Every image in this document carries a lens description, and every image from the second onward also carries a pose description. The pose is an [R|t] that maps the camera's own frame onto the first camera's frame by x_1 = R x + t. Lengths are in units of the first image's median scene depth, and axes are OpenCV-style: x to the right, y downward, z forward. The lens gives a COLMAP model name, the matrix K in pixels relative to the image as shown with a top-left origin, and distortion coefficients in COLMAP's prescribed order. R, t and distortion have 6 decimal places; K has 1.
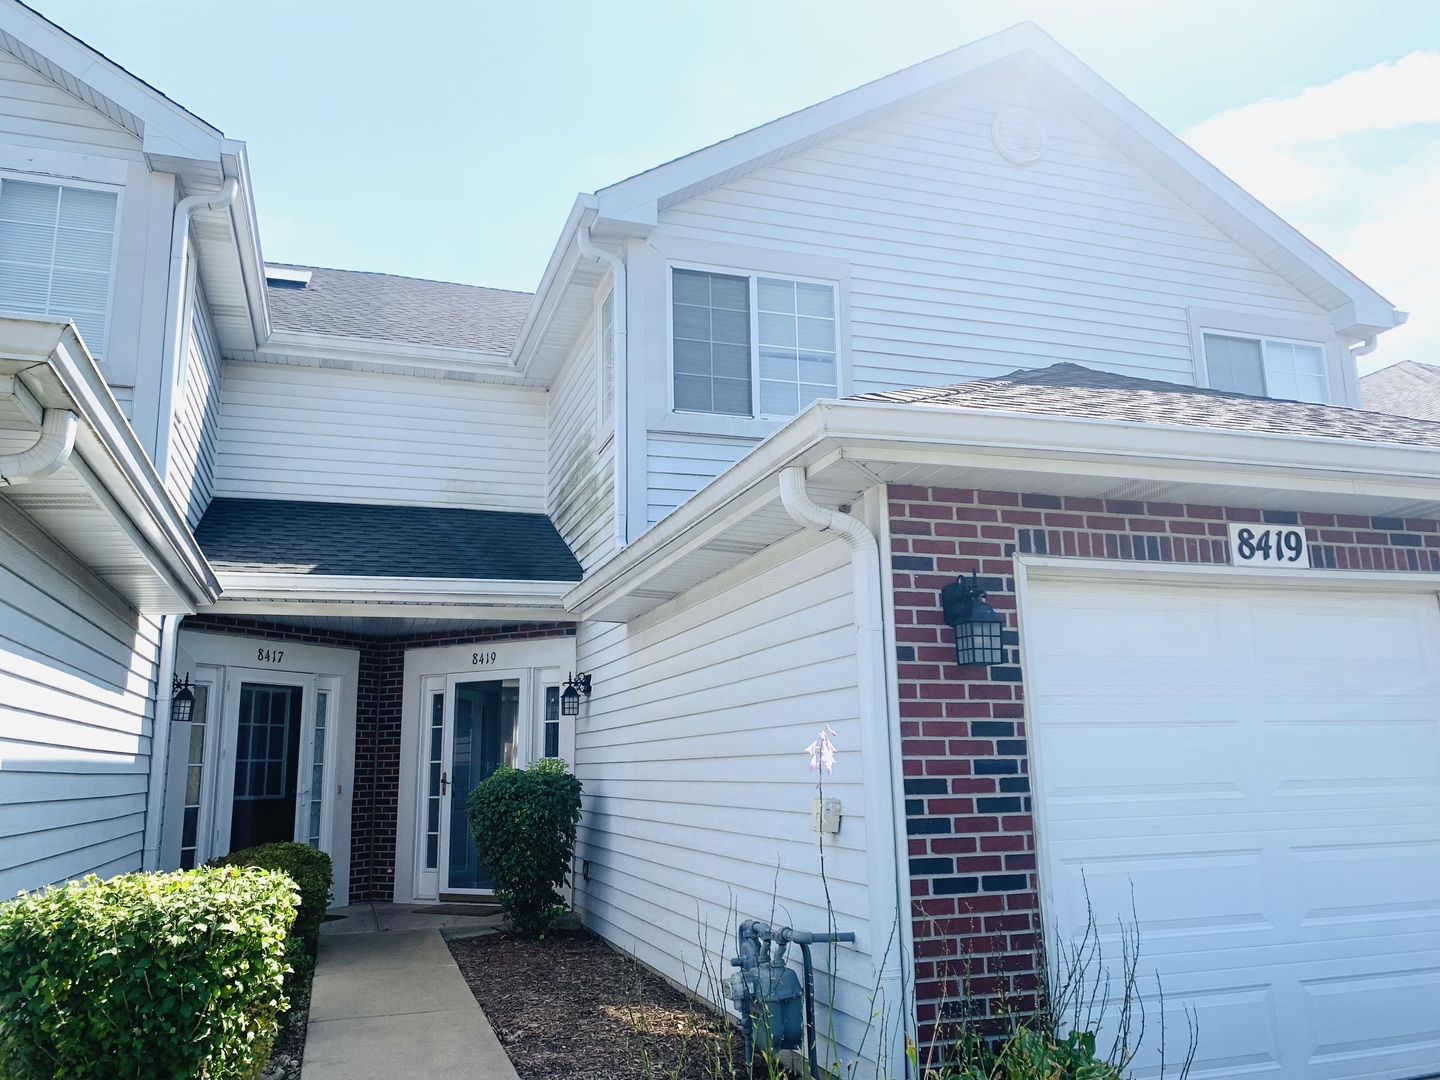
lens RADIAL K [[1096.2, 0, 713.4], [0, 1096.2, 538.0], [0, 0, 1]] dist [0.025310, -0.013702]
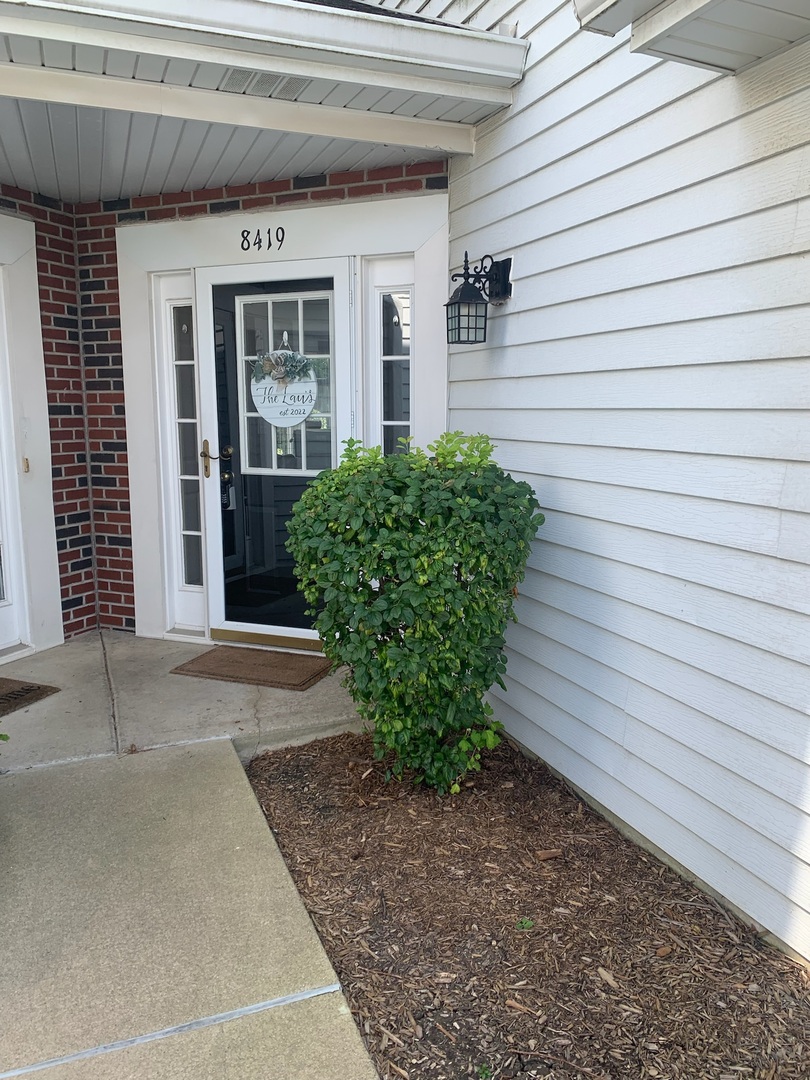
lens RADIAL K [[822.1, 0, 409.6], [0, 822.1, 535.8], [0, 0, 1]] dist [0.025310, -0.013702]
pose [[0.997986, 0.008256, 0.062898, -0.160825], [-0.030077, 0.934554, 0.354548, 0.100154], [-0.055855, -0.355725, 0.932920, 0.556332]]
